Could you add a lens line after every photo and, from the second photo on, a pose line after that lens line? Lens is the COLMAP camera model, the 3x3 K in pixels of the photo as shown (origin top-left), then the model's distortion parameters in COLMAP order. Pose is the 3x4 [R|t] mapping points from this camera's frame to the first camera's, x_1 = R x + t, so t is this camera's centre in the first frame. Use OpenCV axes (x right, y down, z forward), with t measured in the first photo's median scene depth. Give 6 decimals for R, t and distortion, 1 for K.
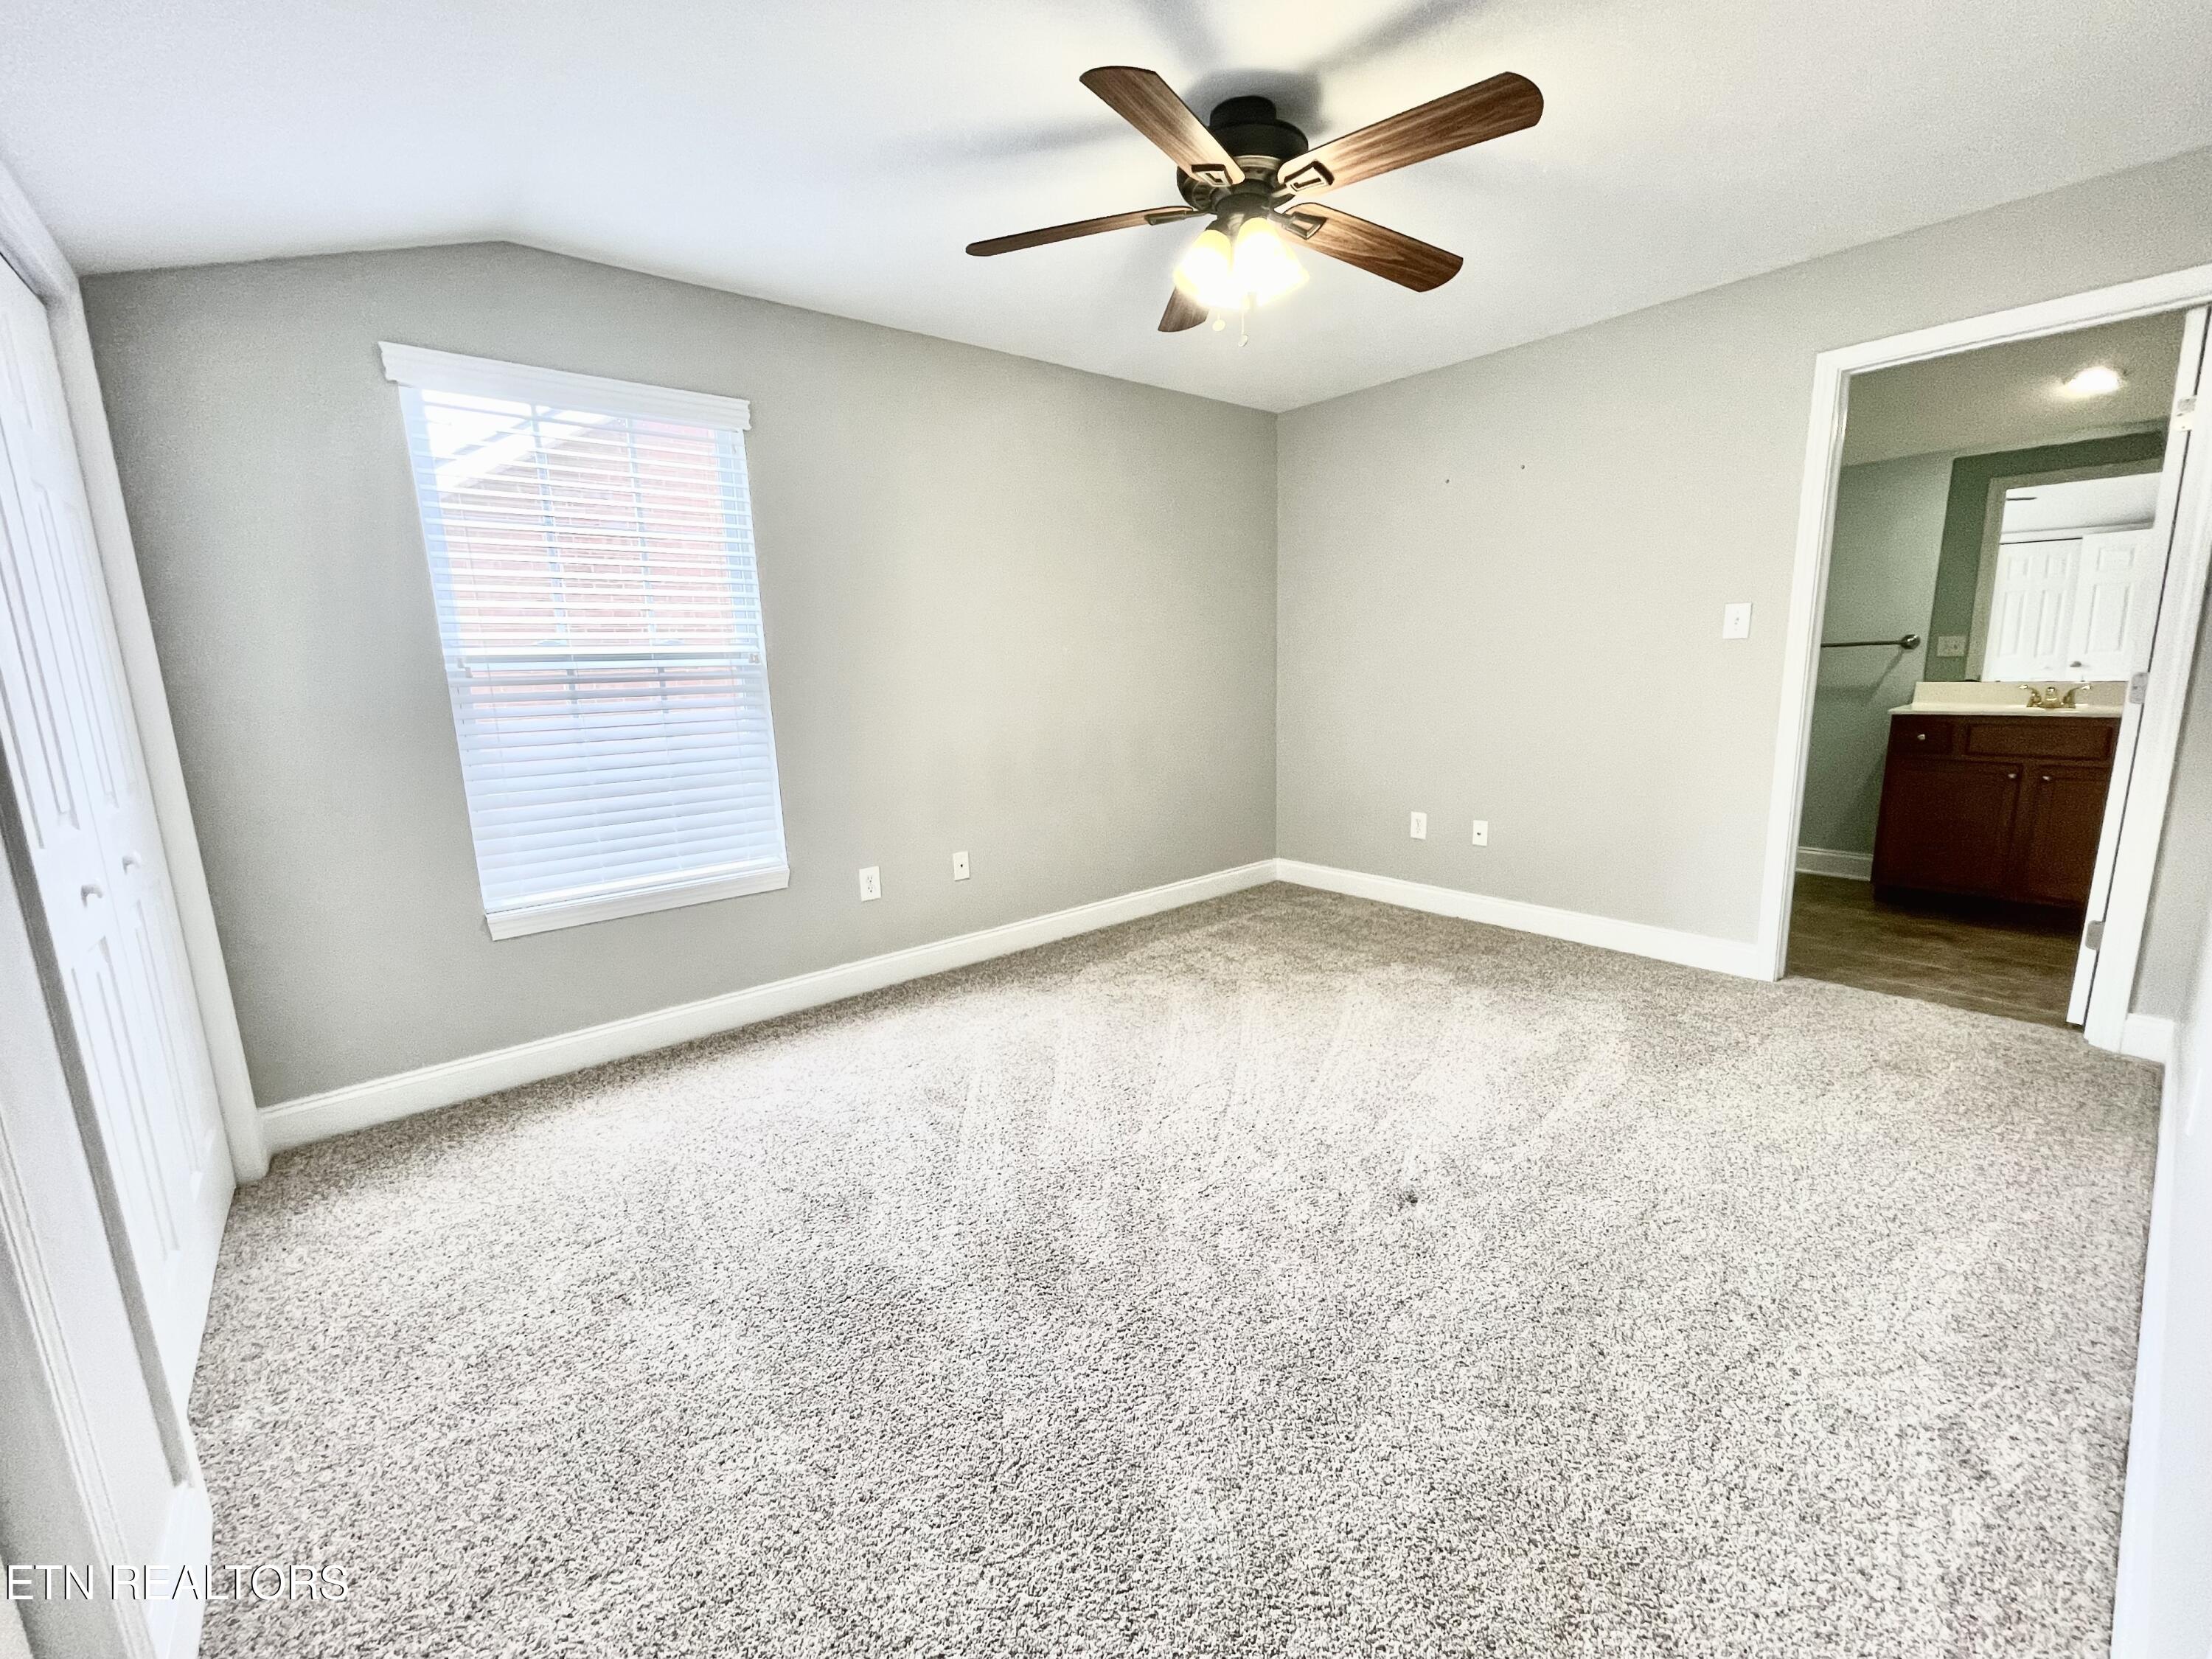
lens RADIAL K [[902.1, 0, 1111.8], [0, 902.1, 830.1], [0, 0, 1]] dist [0.001159, 0.000944]
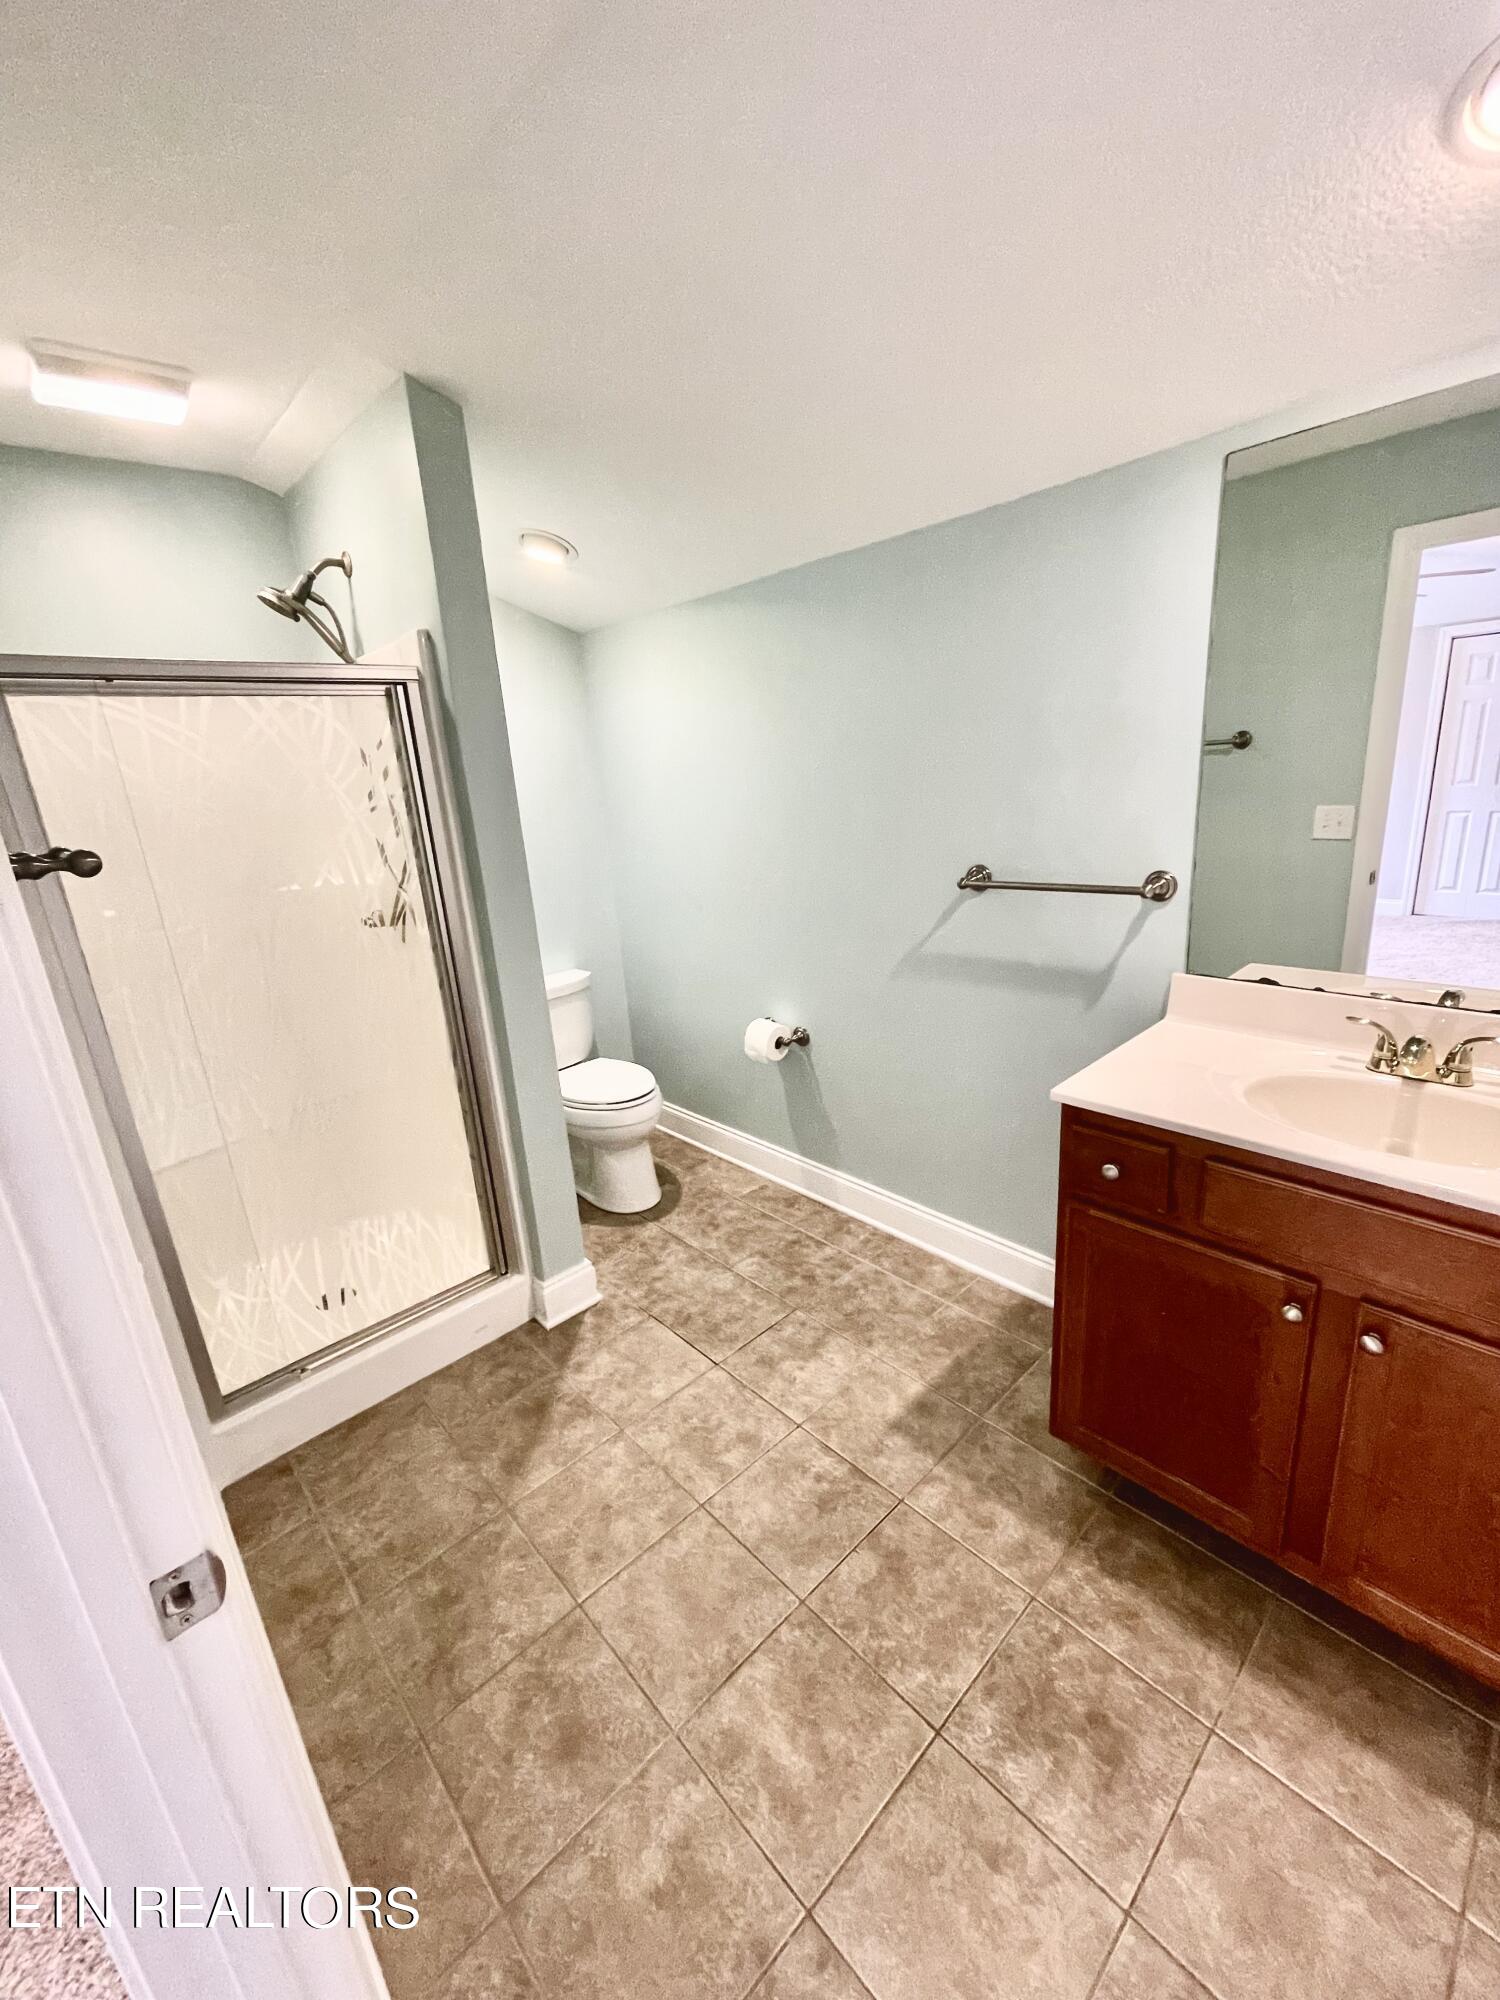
lens RADIAL K [[815.6, 0, 750.0], [0, 815.6, 1000.0], [0, 0, 1]] dist [0.001159, 0.000944]
pose [[0.998032, -0.050483, 0.037207, 0.652562], [0.046712, 0.994278, 0.096064, -0.200243], [-0.041844, -0.094137, 0.994679, 0.584169]]
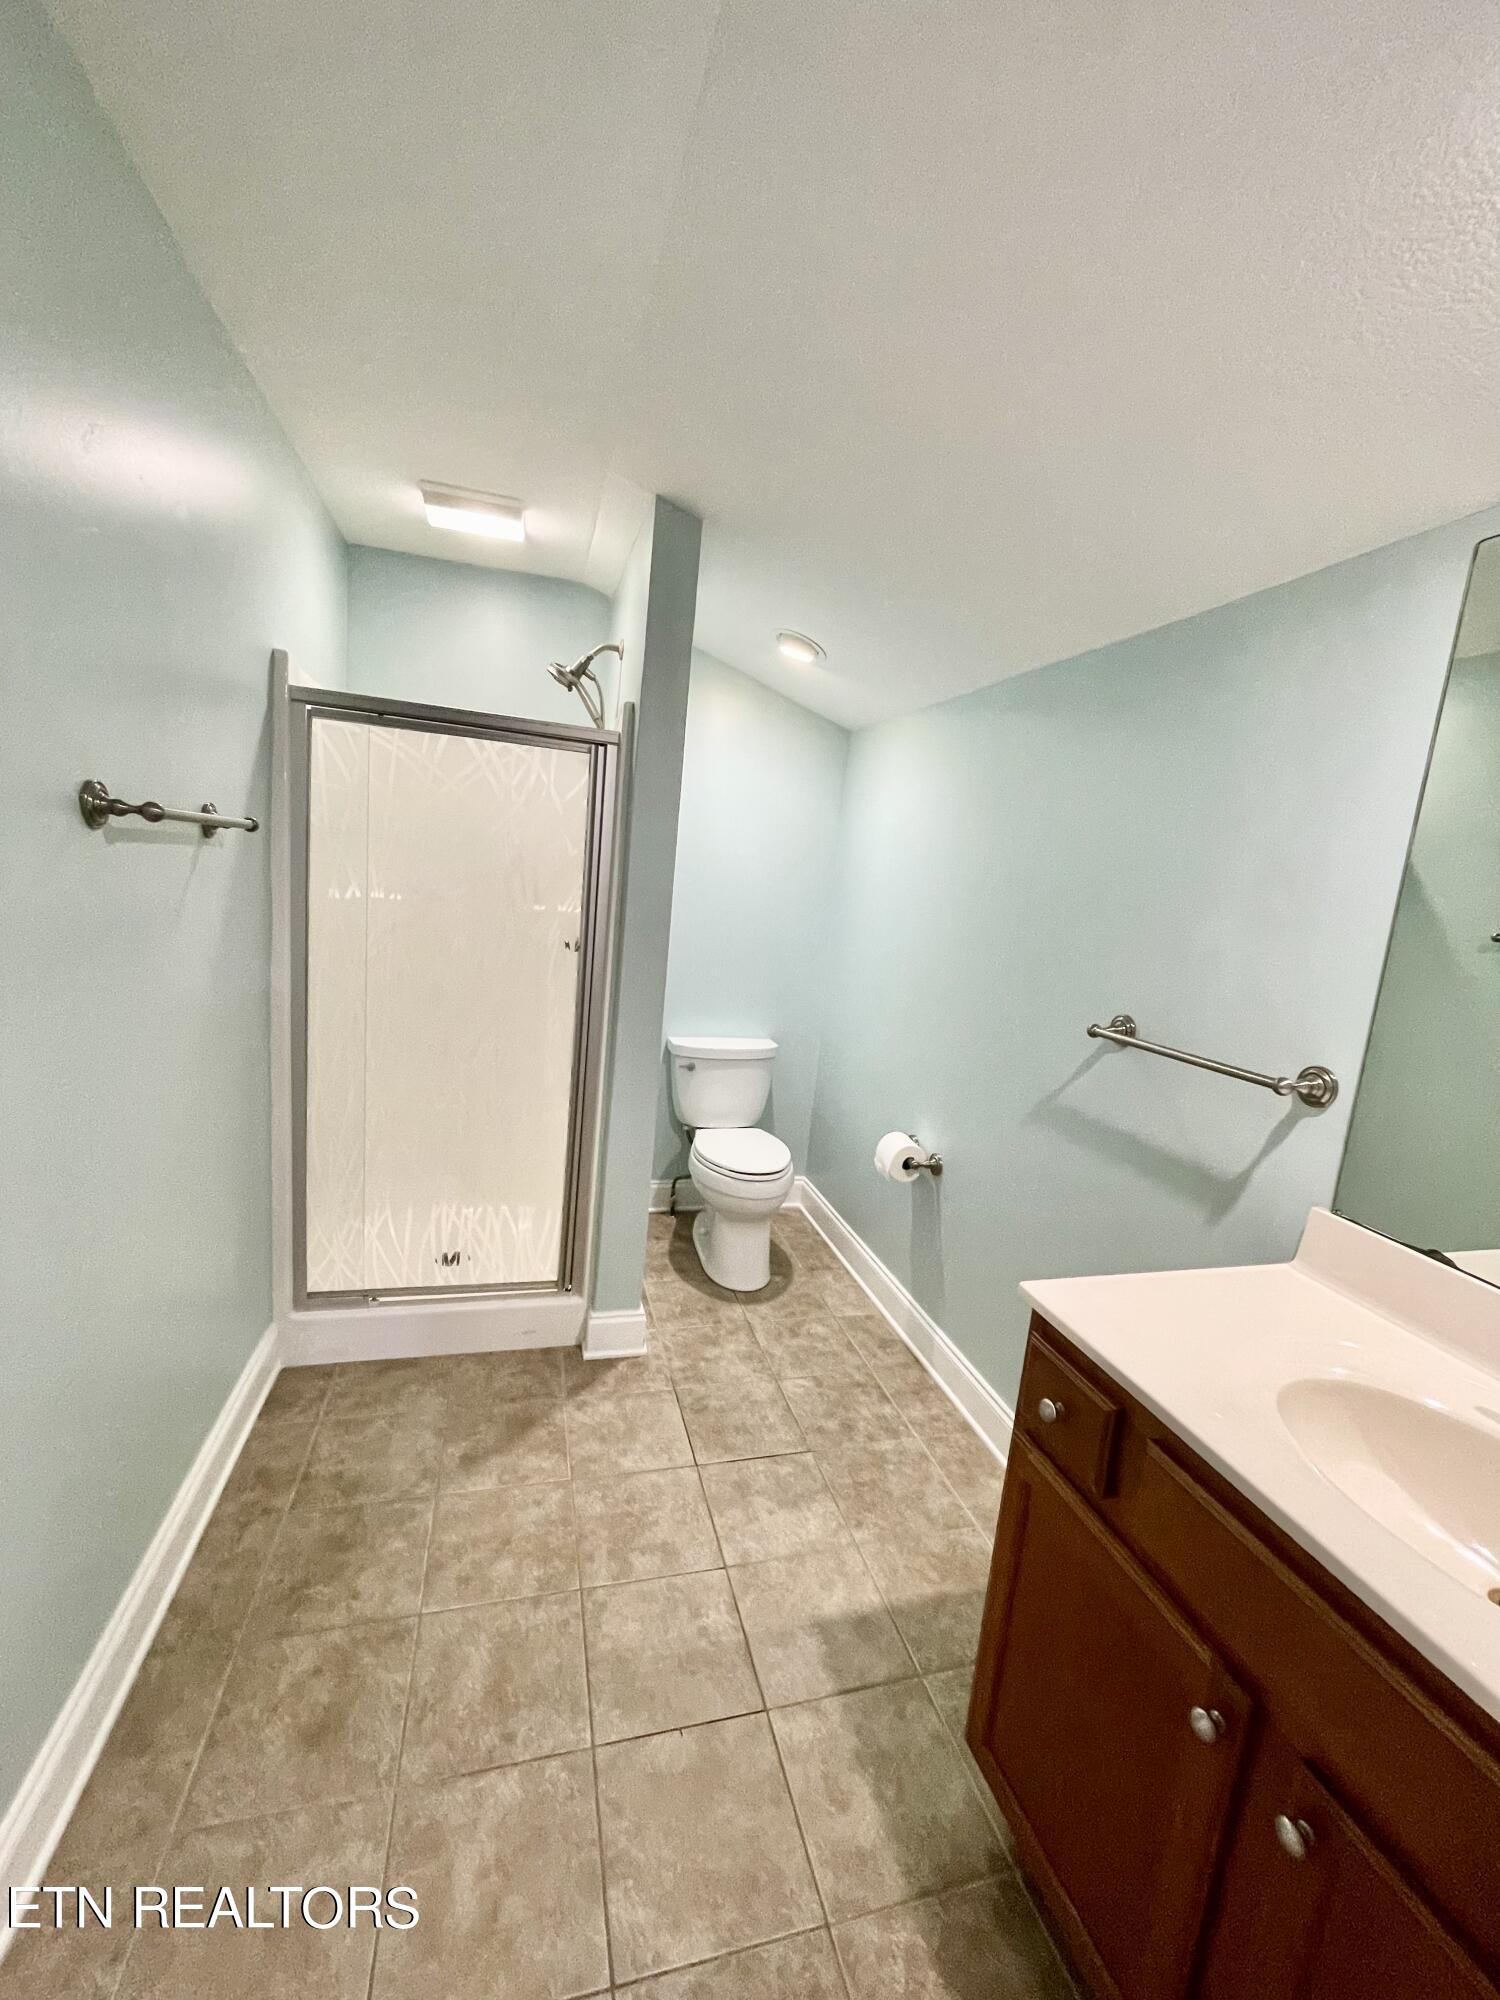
lens RADIAL K [[815.6, 0, 750.0], [0, 815.6, 1000.0], [0, 0, 1]] dist [0.001159, 0.000944]
pose [[0.903749, 0.180471, -0.388159, 0.800684], [-0.194401, 0.980916, 0.003445, -0.199677], [0.381374, 0.072345, 0.921586, 0.624095]]
